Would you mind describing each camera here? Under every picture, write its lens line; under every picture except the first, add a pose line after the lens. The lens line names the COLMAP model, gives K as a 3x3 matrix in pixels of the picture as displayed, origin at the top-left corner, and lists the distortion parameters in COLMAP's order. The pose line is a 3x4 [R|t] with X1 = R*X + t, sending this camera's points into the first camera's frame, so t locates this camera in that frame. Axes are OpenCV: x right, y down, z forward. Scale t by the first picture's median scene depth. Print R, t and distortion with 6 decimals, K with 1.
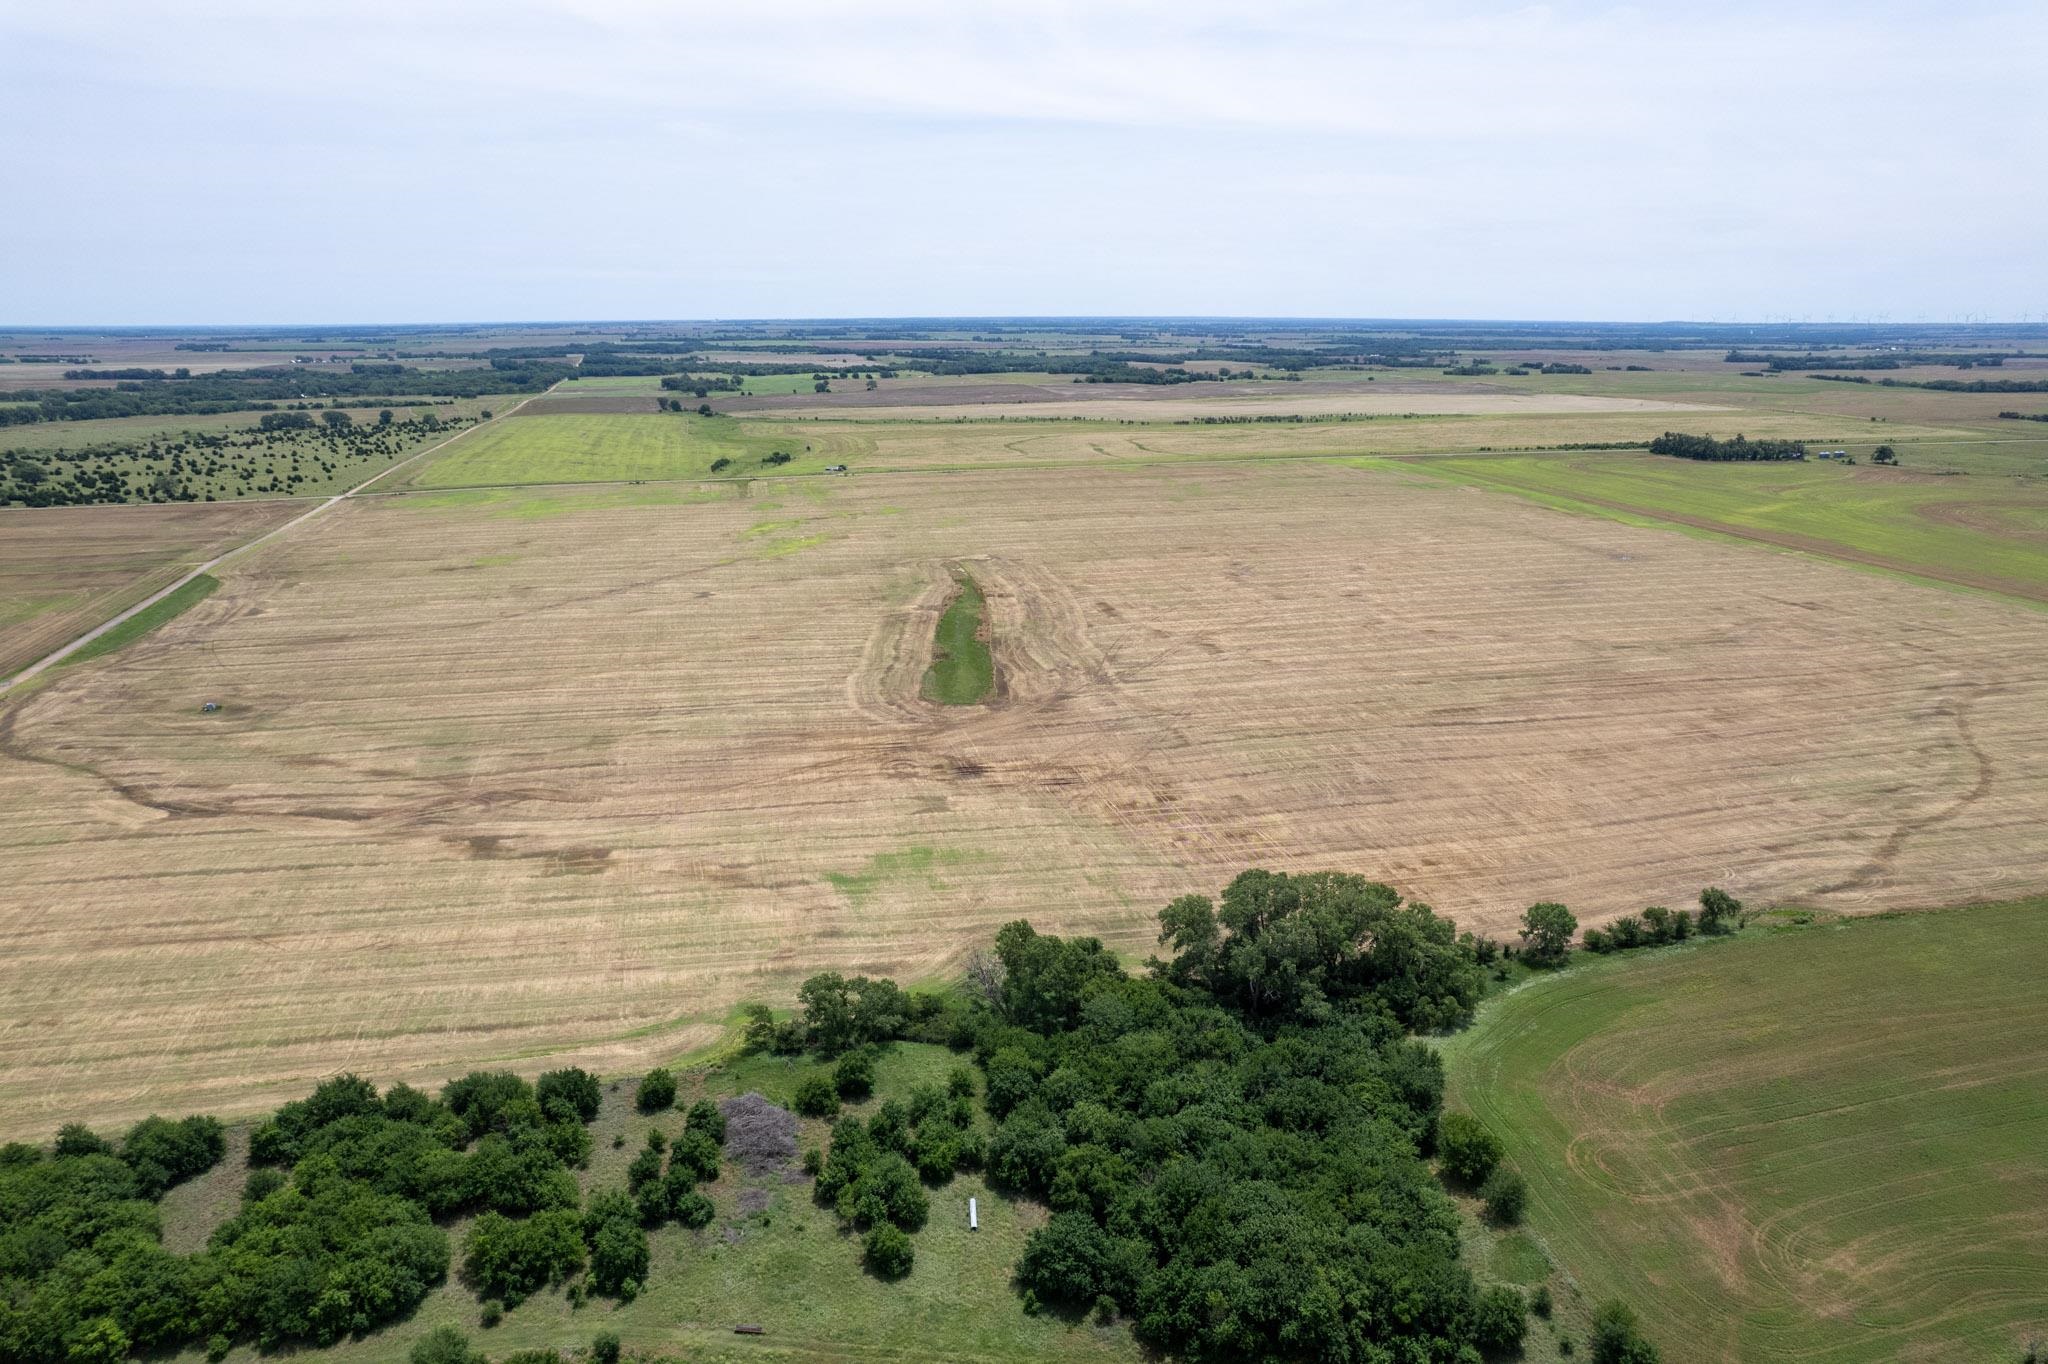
lens RADIAL K [[1305.7, 0, 1017.4], [0, 1305.7, 693.0], [0, 0, 1]] dist [-0.076418, 0.070181]
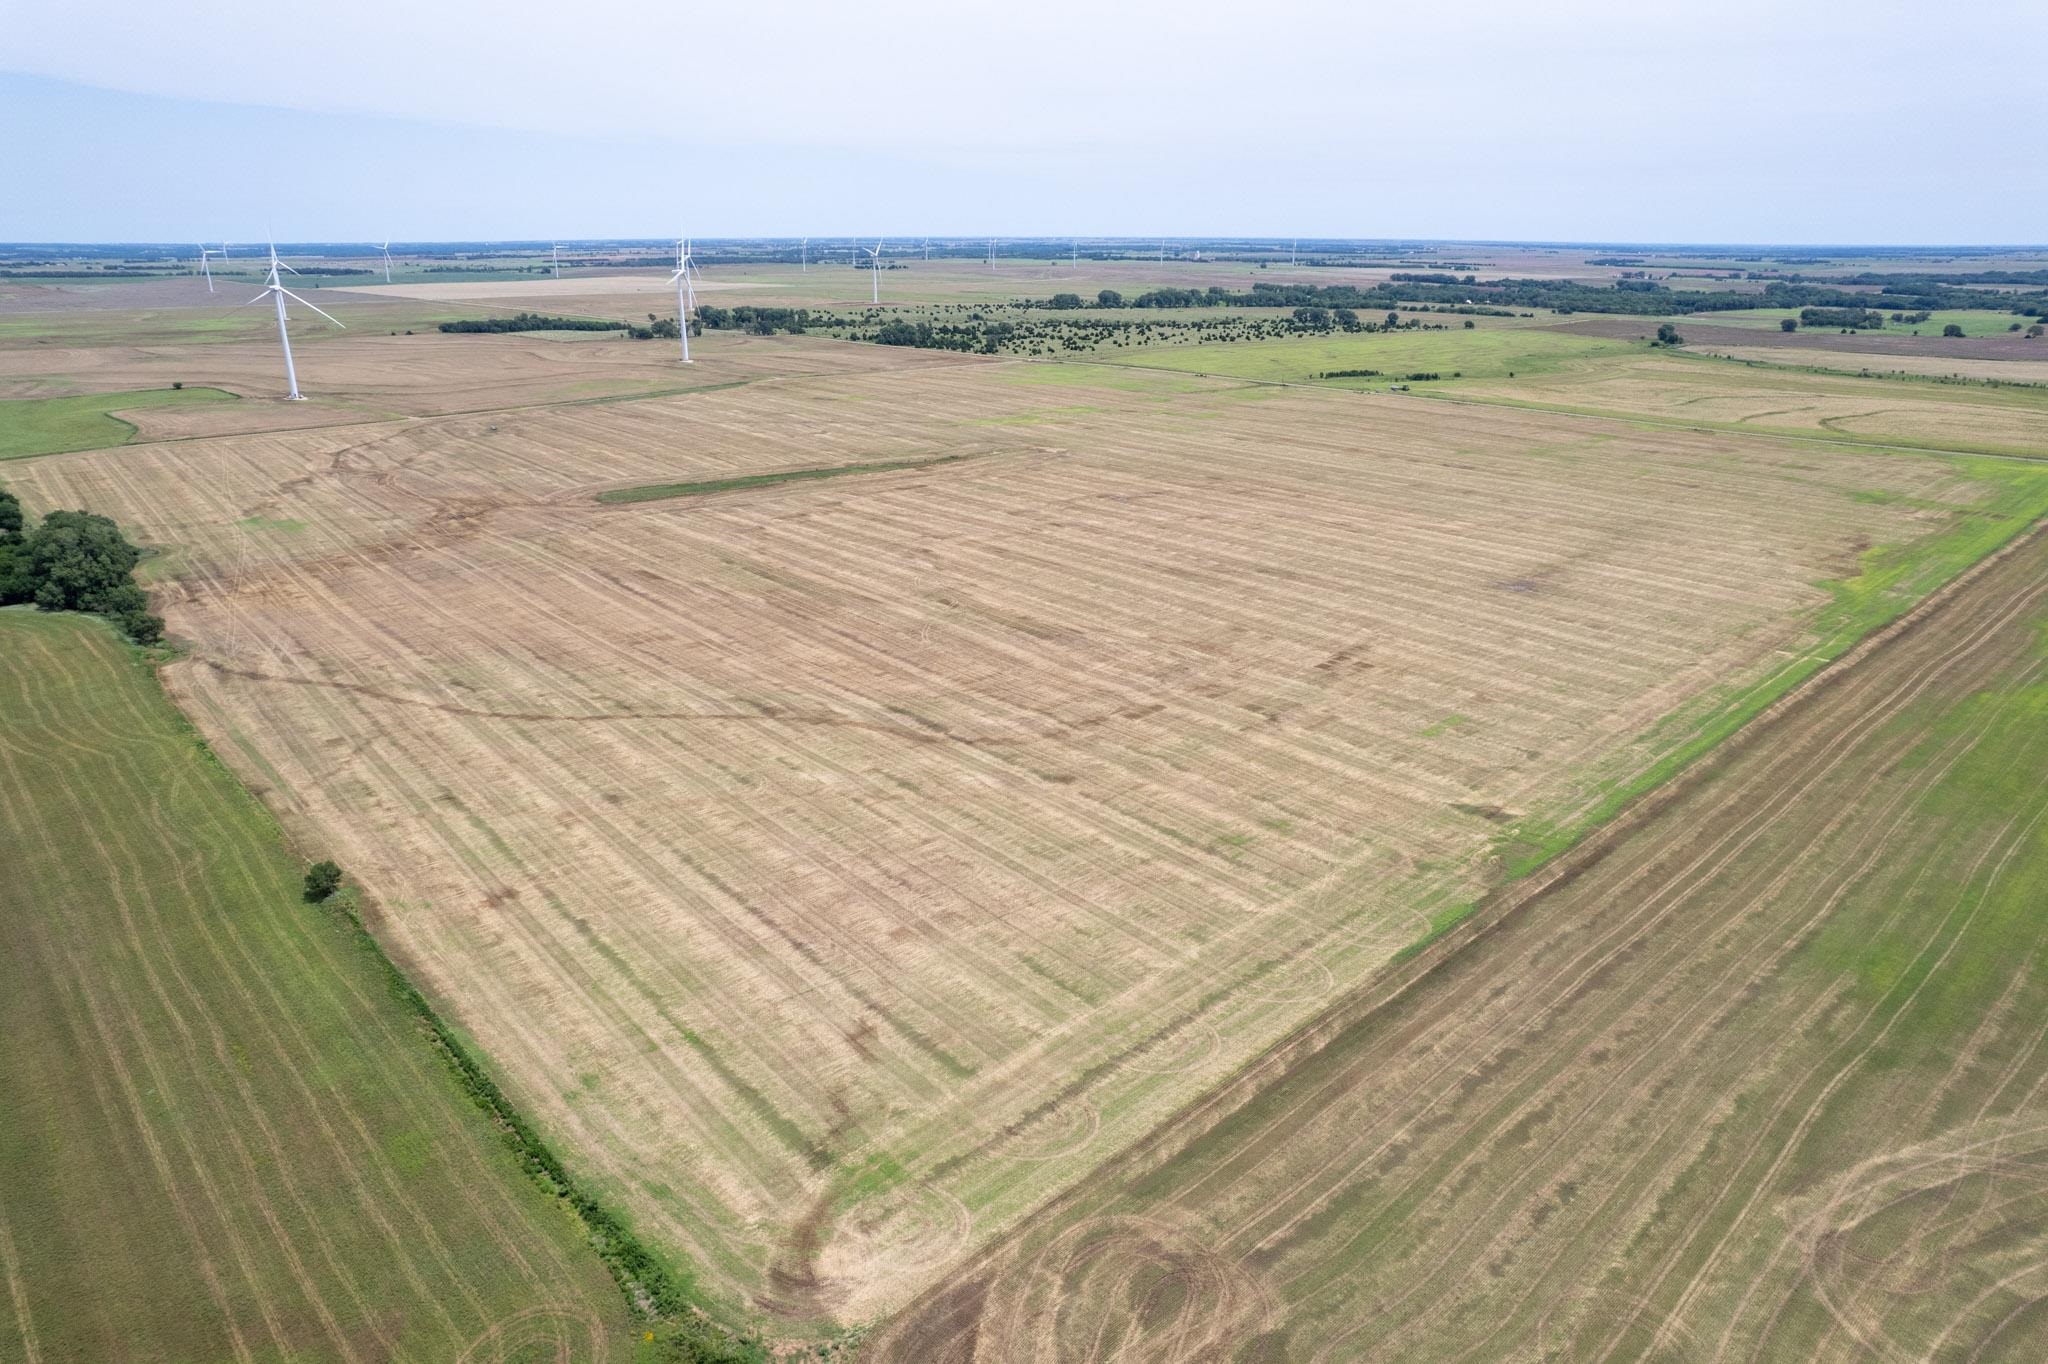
lens RADIAL K [[1305.7, 0, 1017.4], [0, 1305.7, 693.0], [0, 0, 1]] dist [-0.076418, 0.070181]
pose [[0.481343, 0.299066, -0.823935, 0.942135], [-0.251344, 0.947612, 0.197122, -0.124078], [0.839723, 0.112208, 0.531295, 0.450853]]
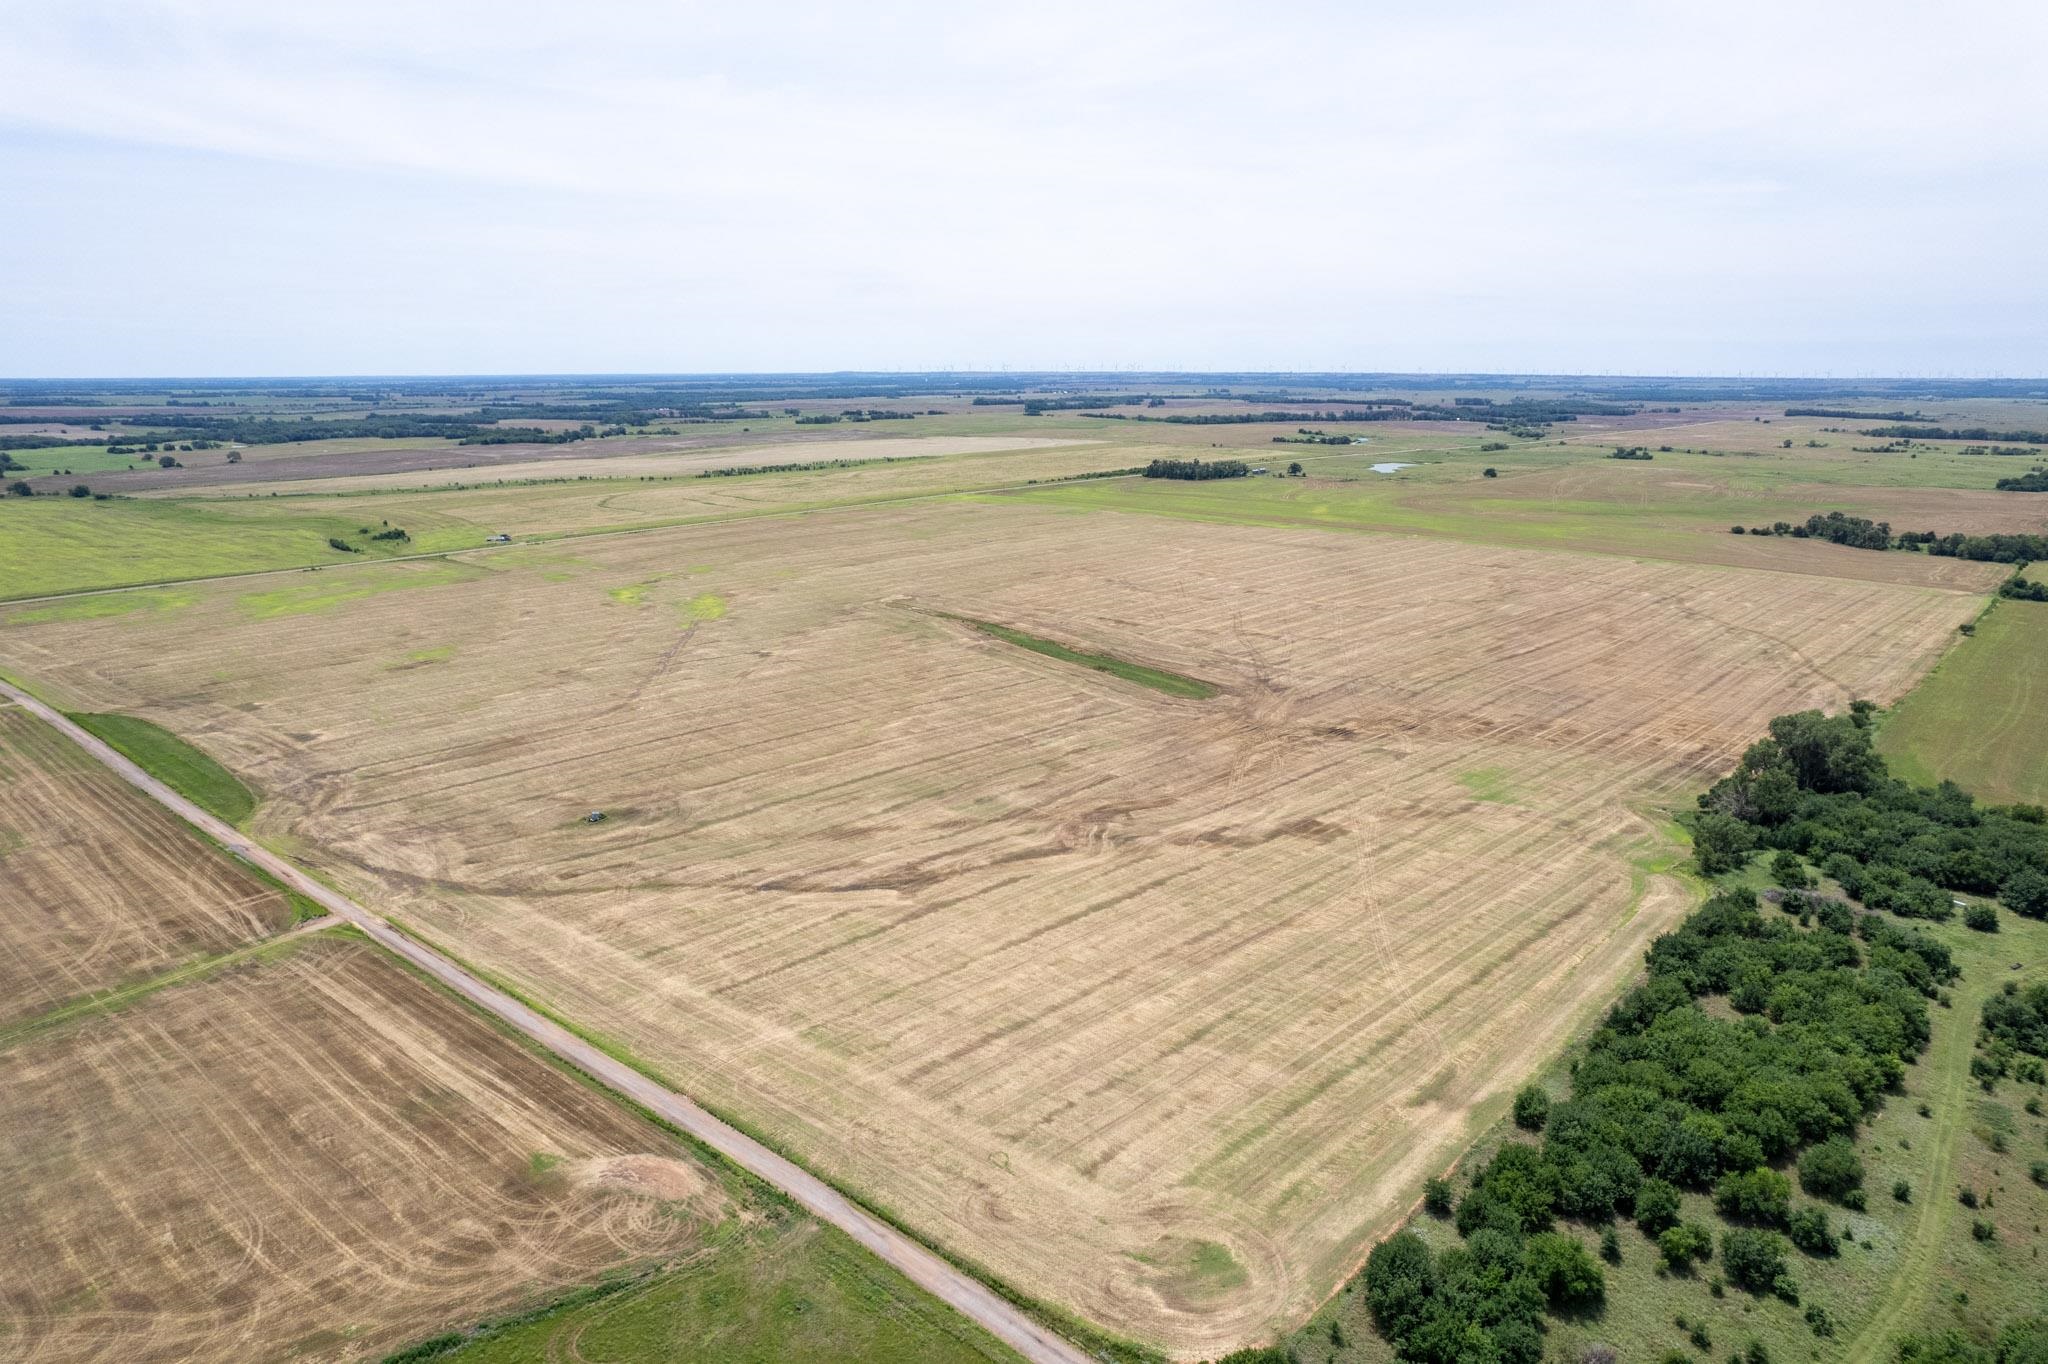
lens RADIAL K [[1305.7, 0, 1017.4], [0, 1305.7, 693.0], [0, 0, 1]] dist [-0.076418, 0.070181]
pose [[0.826904, -0.136497, 0.545526, -0.562965], [0.158252, 0.987373, 0.007176, -0.020649], [-0.539617, 0.080397, 0.838063, 0.071547]]
